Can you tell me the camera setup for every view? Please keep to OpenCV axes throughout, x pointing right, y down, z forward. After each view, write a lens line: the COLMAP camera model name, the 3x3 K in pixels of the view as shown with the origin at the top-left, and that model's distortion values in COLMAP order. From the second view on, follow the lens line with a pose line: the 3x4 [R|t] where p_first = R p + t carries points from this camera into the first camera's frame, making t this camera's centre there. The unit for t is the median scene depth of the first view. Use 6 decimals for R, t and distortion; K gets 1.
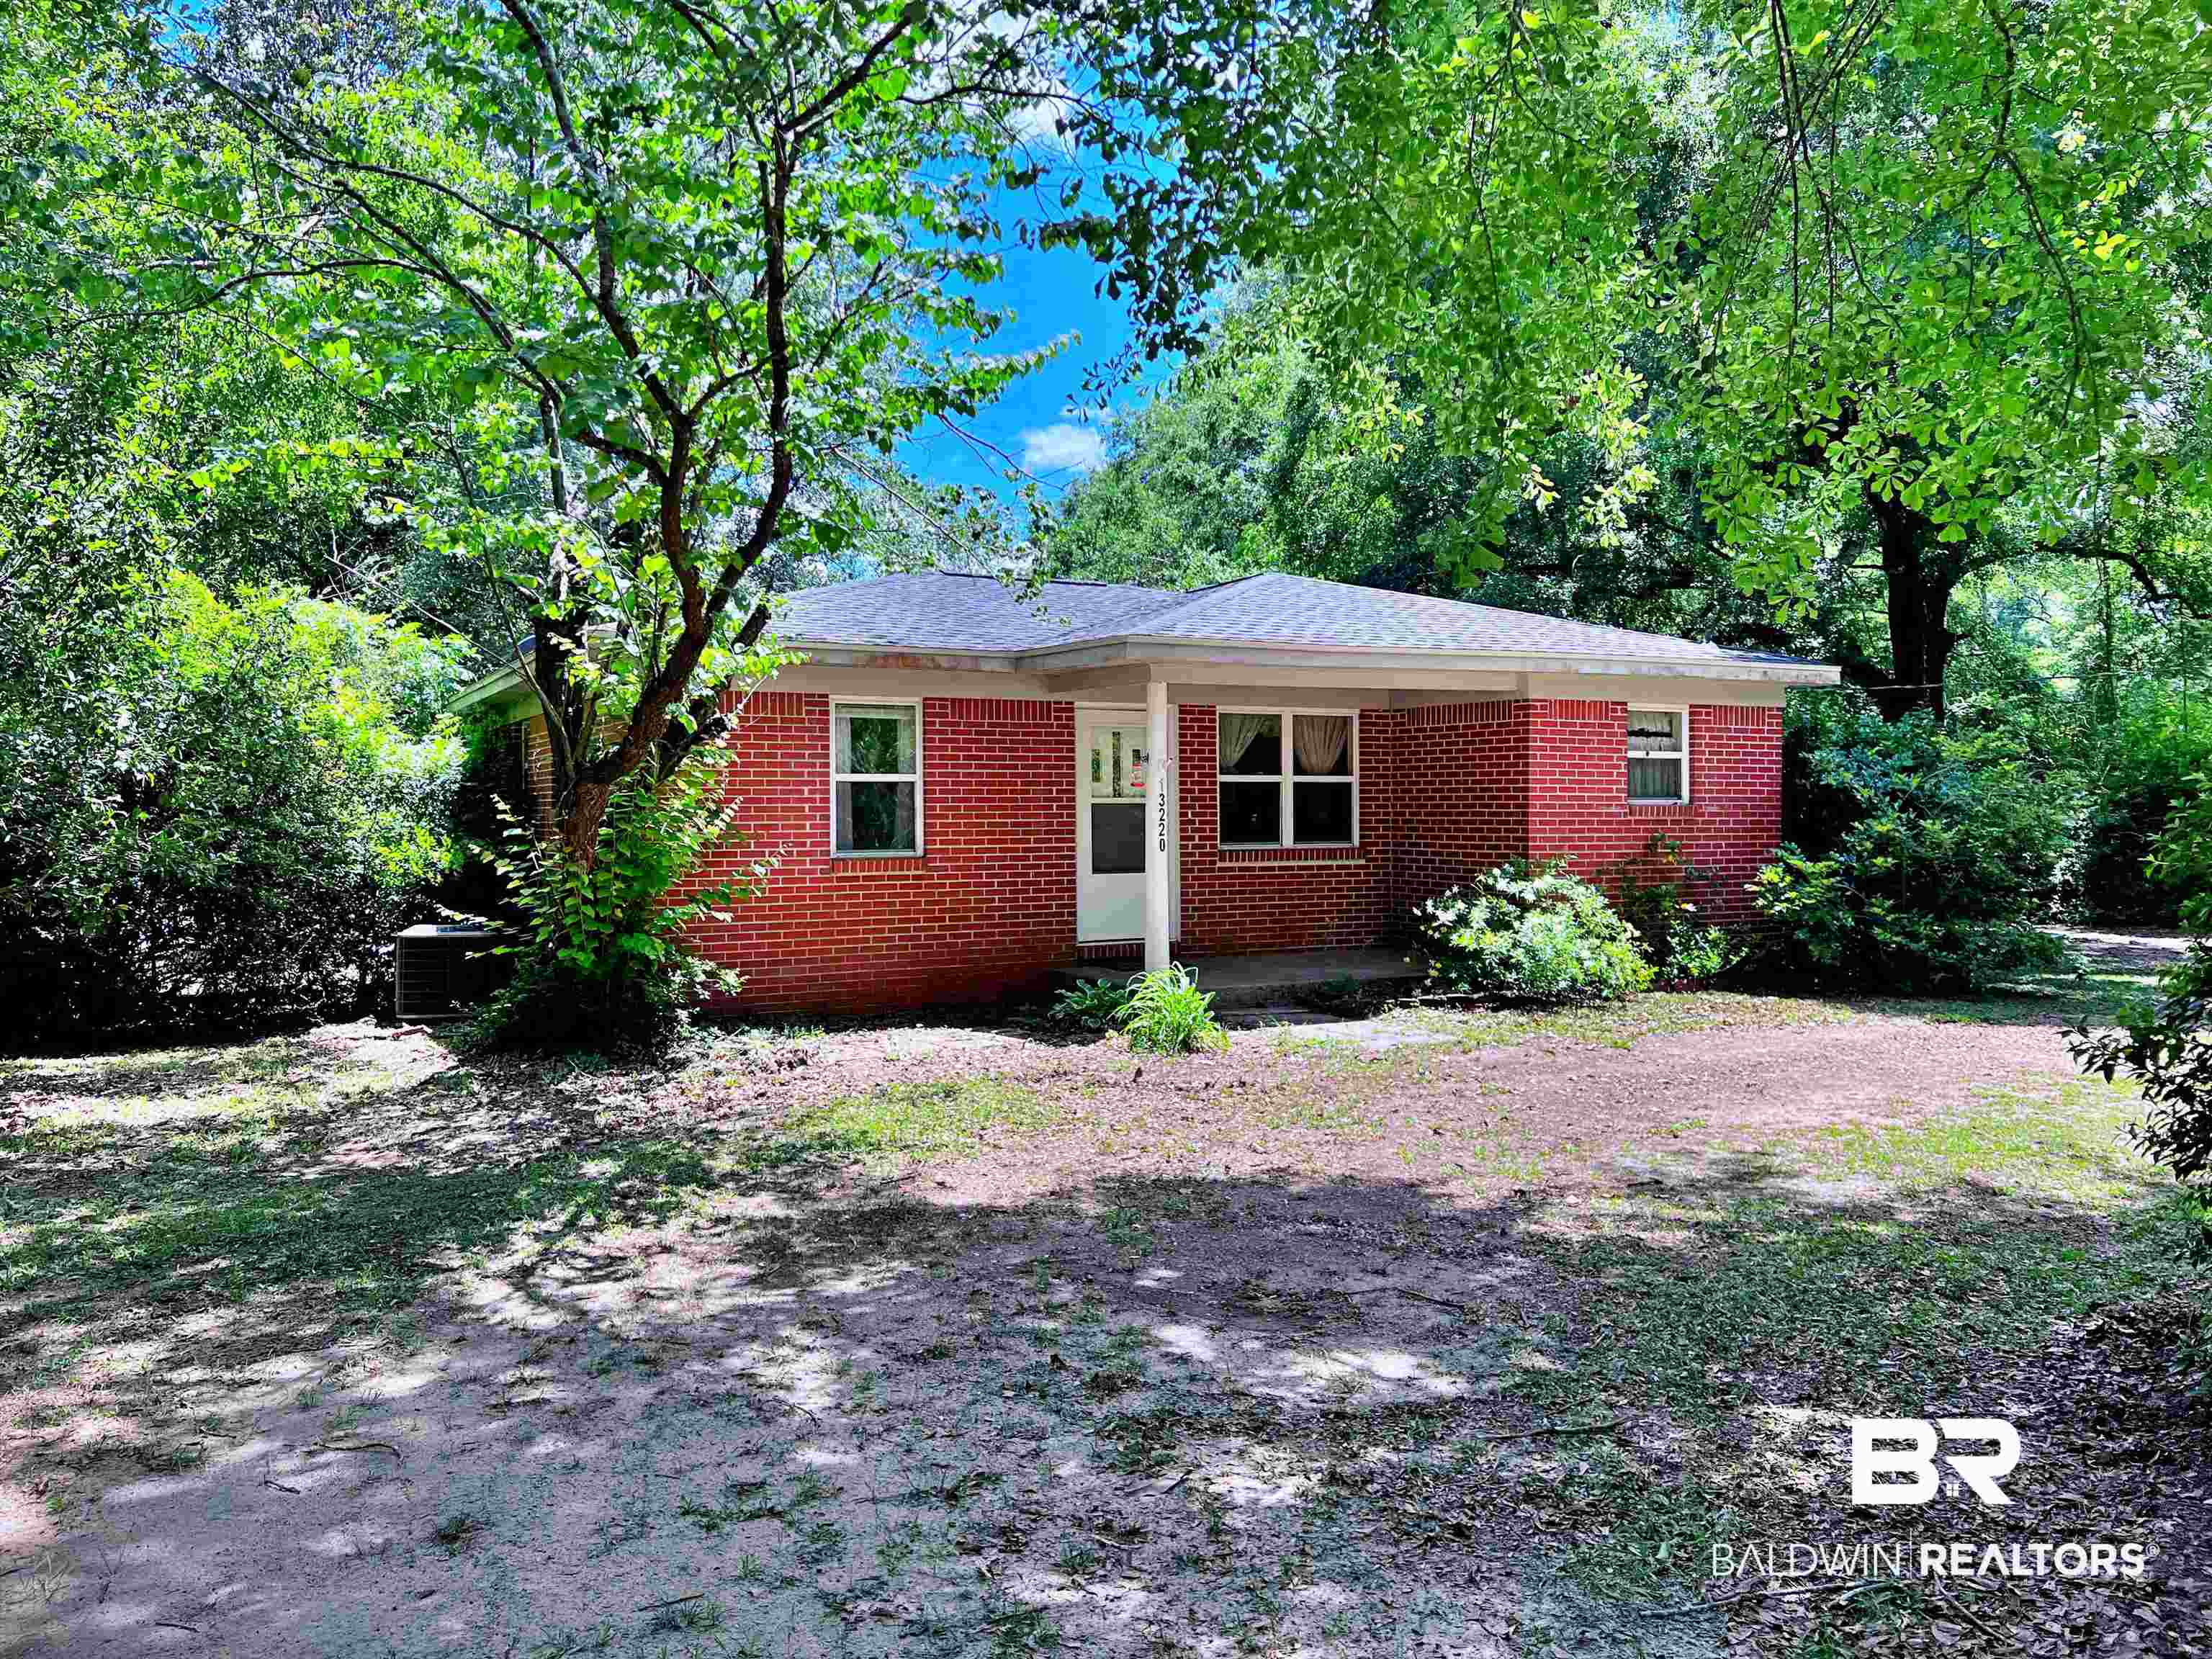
lens RADIAL K [[1670.7, 0, 1101.2], [0, 1670.7, 820.9], [0, 0, 1]] dist [0.067944, -0.001432]
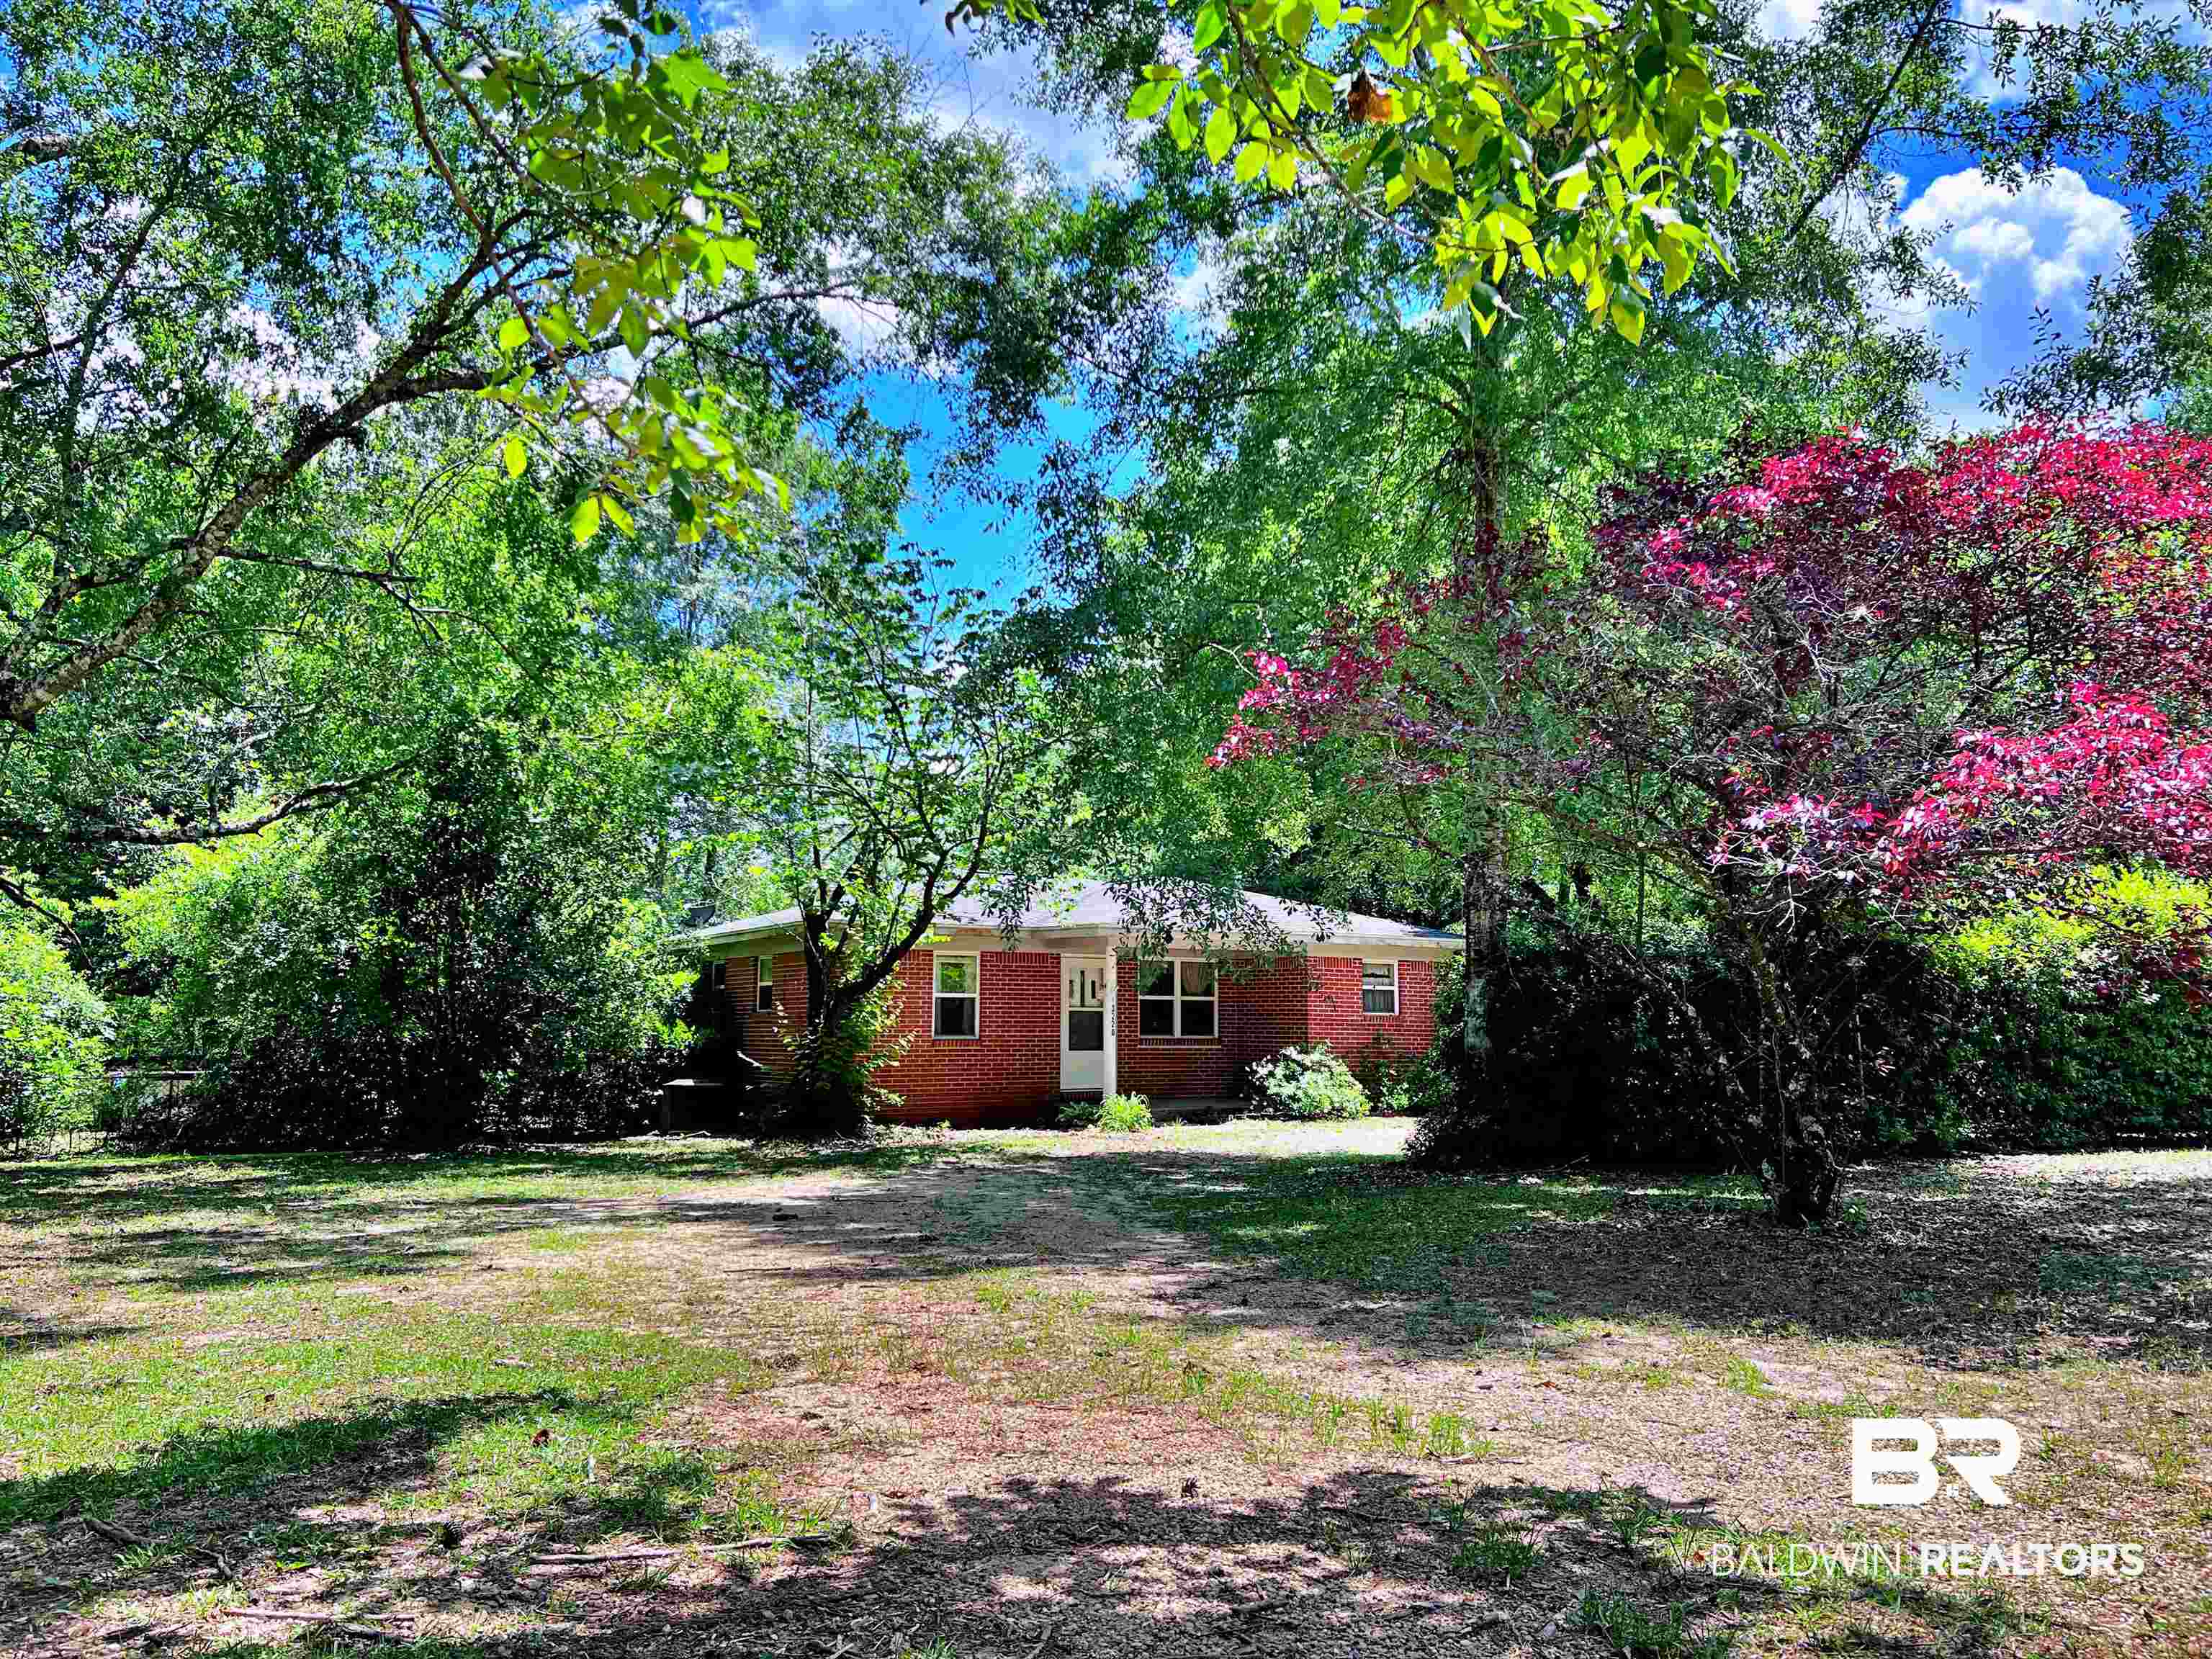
lens RADIAL K [[1670.7, 0, 1101.2], [0, 1670.7, 820.9], [0, 0, 1]] dist [0.067944, -0.001432]
pose [[0.996755, 0.020703, 0.077788, -0.115866], [-0.010715, 0.991885, -0.126689, 0.014228], [-0.079779, 0.125445, 0.988888, -0.800699]]
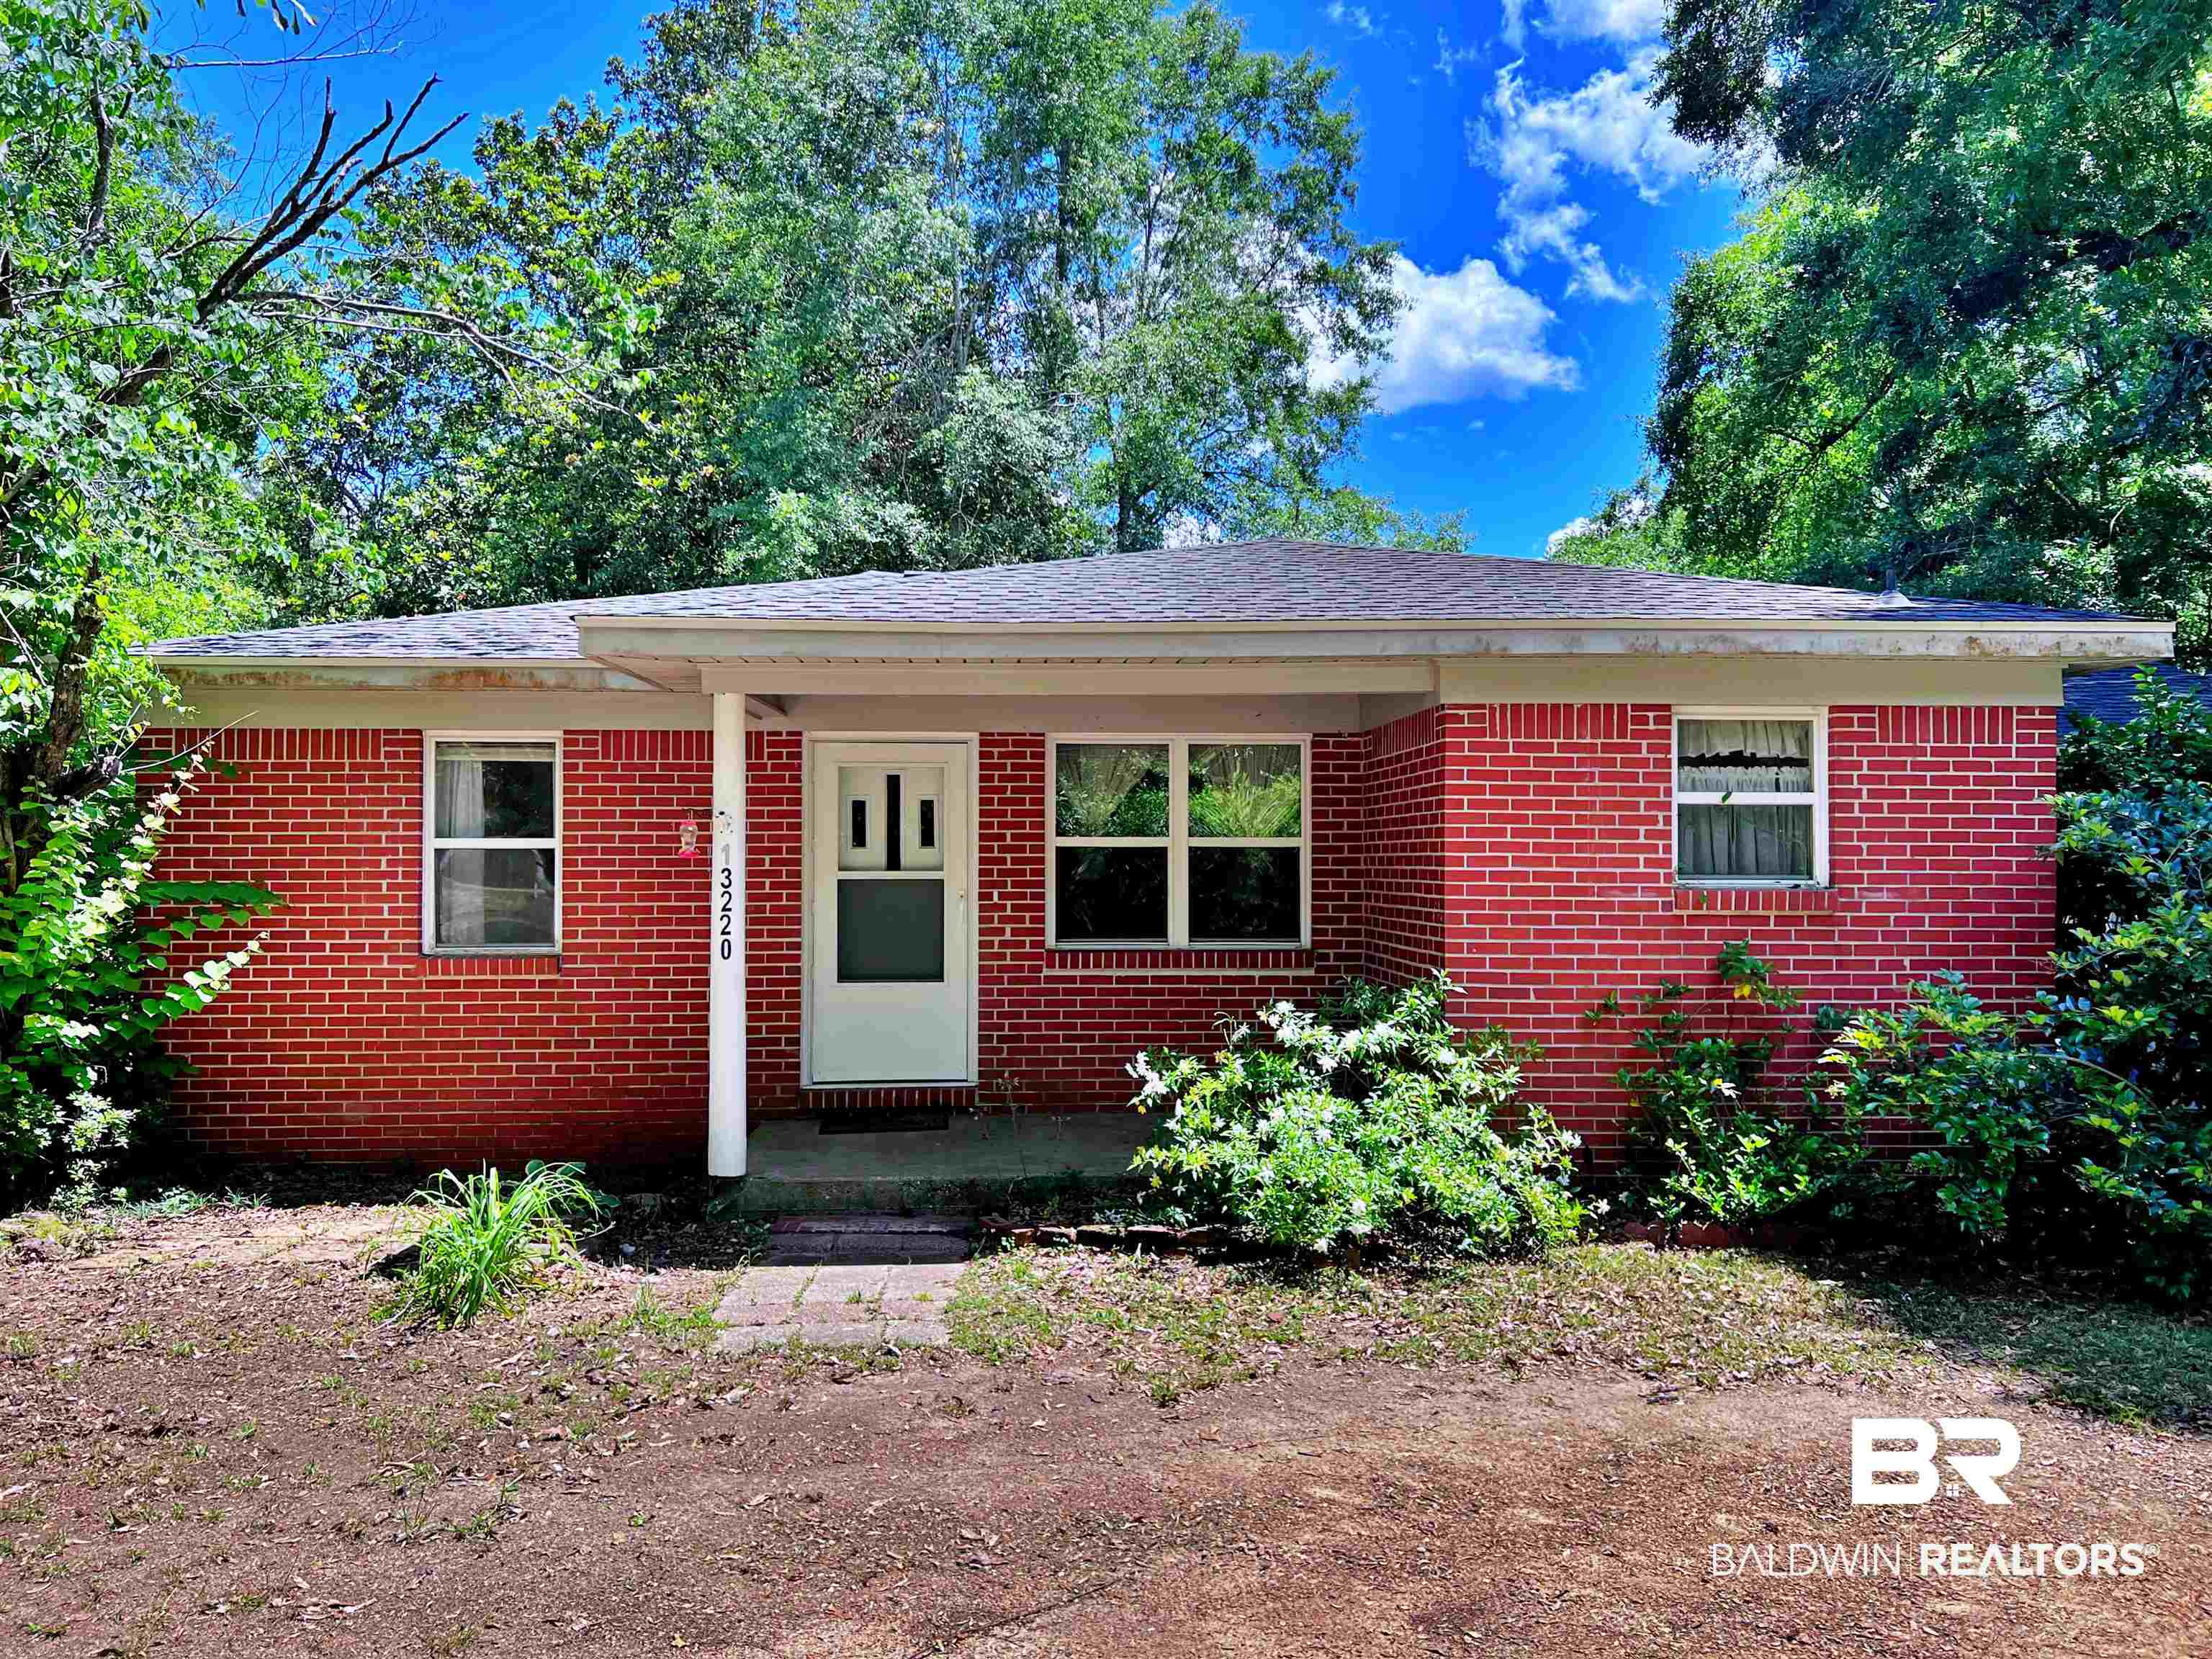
lens RADIAL K [[1670.7, 0, 1101.2], [0, 1670.7, 820.9], [0, 0, 1]] dist [0.067944, -0.001432]
pose [[0.913529, -0.008154, -0.406692, 0.369279], [-0.006783, 0.999355, -0.035271, -0.010818], [0.406717, 0.034979, 0.912884, 0.412757]]
